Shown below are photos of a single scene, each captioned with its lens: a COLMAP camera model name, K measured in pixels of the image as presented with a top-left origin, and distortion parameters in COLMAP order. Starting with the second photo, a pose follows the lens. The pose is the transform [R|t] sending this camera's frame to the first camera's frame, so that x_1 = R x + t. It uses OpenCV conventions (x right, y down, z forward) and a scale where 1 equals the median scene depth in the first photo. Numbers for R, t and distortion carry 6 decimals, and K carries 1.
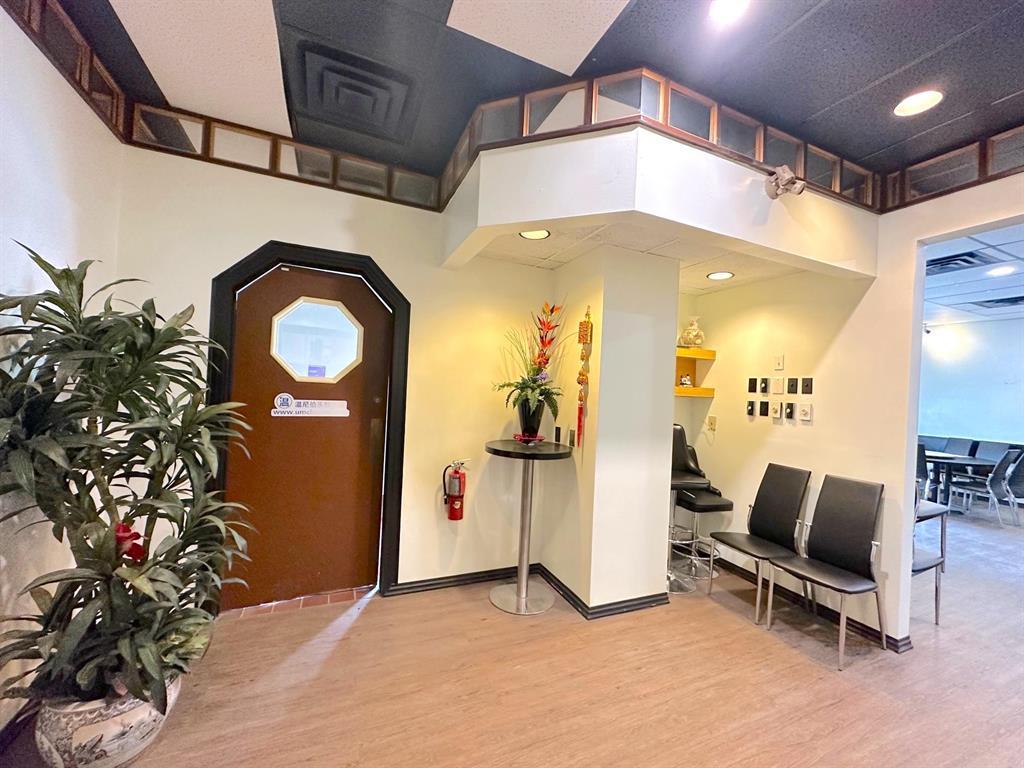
lens RADIAL K [[409.5, 0, 519.8], [0, 409.5, 385.7], [0, 0, 1]] dist [-0.001998, 0.001359]
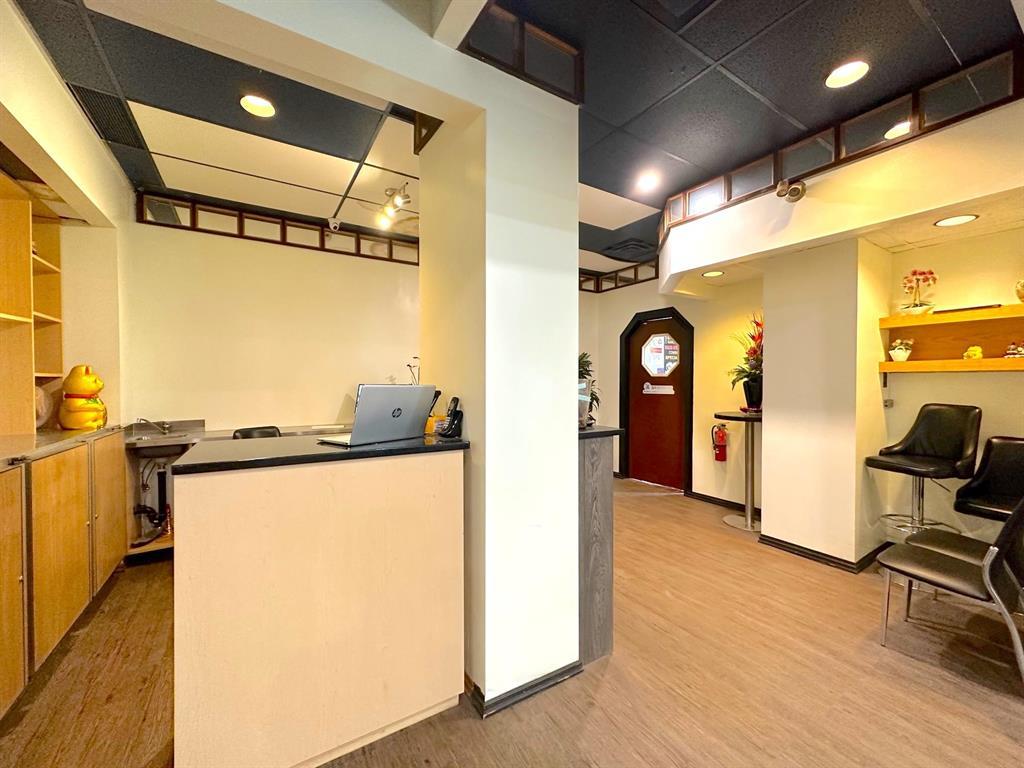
lens RADIAL K [[409.5, 0, 505.3], [0, 409.5, 385.0], [0, 0, 1]] dist [-0.001998, 0.001359]
pose [[0.136355, -0.032449, -0.990128, 1.340415], [0.015388, 0.999412, -0.030634, 0.081077], [0.990541, -0.011059, 0.136774, -0.003103]]
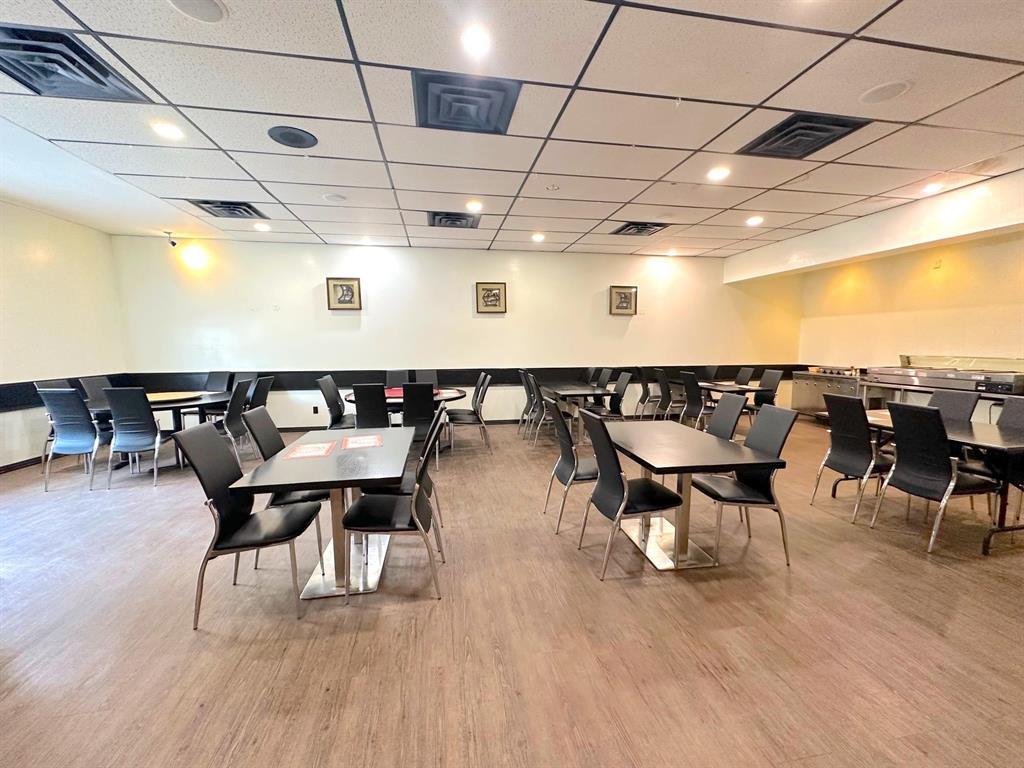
lens RADIAL K [[409.5, 0, 510.2], [0, 409.5, 388.4], [0, 0, 1]] dist [-0.001998, 0.001359]
pose [[0.252901, -0.150601, 0.955699, 0.940390], [0.002605, 0.987913, 0.154988, 0.069104], [-0.967489, -0.036707, 0.250236, 0.401175]]
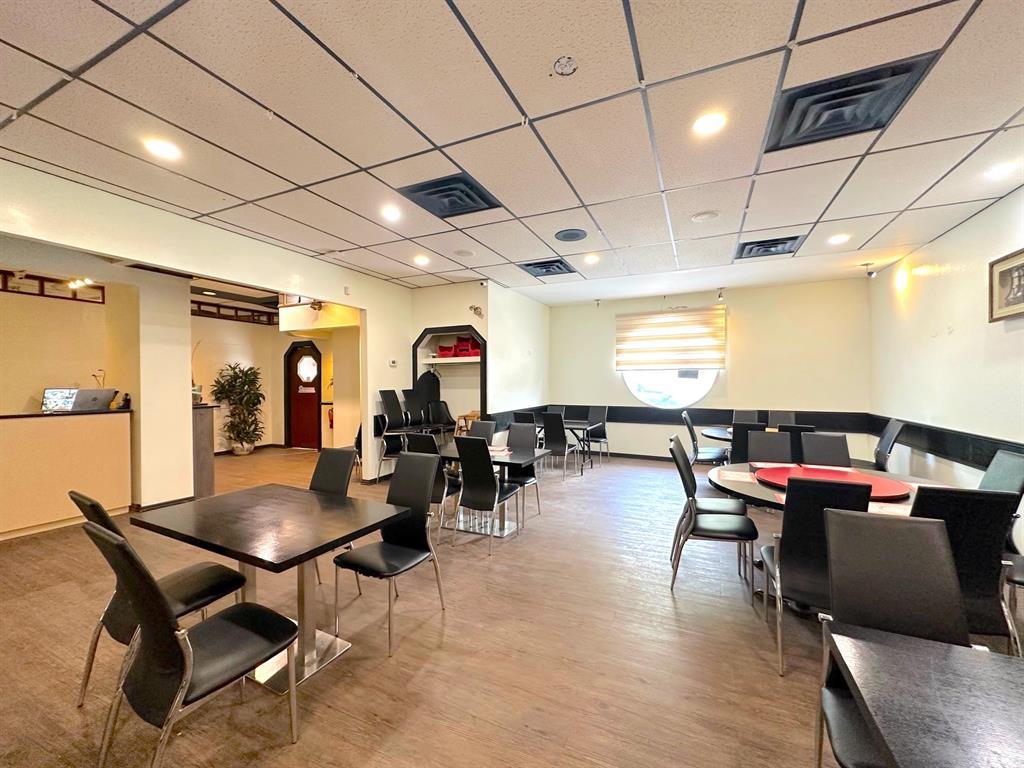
lens RADIAL K [[409.5, 0, 511.6], [0, 409.5, 384.5], [0, 0, 1]] dist [-0.001998, 0.001359]
pose [[0.656825, -0.042016, -0.752872, 2.953482], [0.040424, 0.998973, -0.020483, 0.141638], [0.752959, -0.016980, 0.657849, 0.092961]]
